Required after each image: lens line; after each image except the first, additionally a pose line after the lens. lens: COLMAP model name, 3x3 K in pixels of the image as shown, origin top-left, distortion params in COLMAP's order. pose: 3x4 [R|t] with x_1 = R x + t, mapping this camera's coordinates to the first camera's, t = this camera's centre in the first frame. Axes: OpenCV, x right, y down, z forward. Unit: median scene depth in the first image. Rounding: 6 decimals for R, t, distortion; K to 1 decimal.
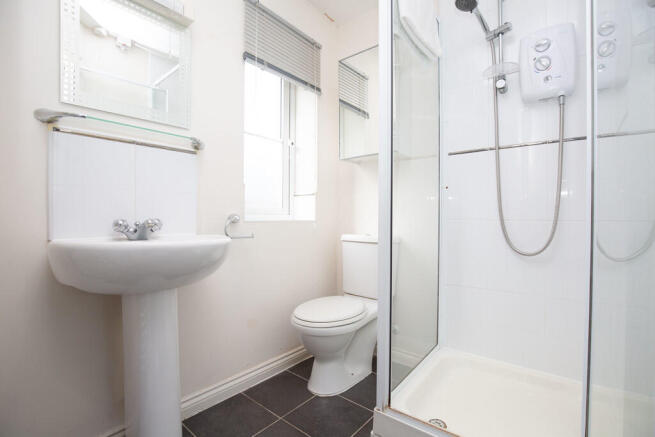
lens RADIAL K [[305.7, 0, 327.5], [0, 305.7, 218.5], [0, 0, 1]] dist [-0.027054, 0.000110]
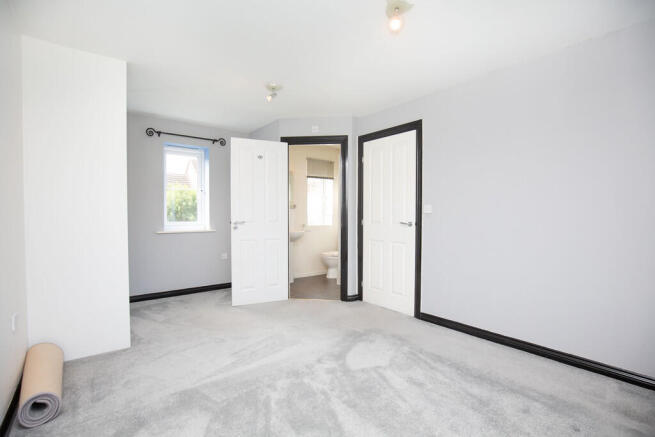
lens RADIAL K [[305.7, 0, 327.5], [0, 305.7, 218.5], [0, 0, 1]] dist [-0.027054, 0.000110]
pose [[0.982233, 0.001237, -0.187661, 0.442773], [0.000834, 0.999940, 0.010955, -0.088190], [0.187663, -0.010916, 0.982173, -1.742269]]
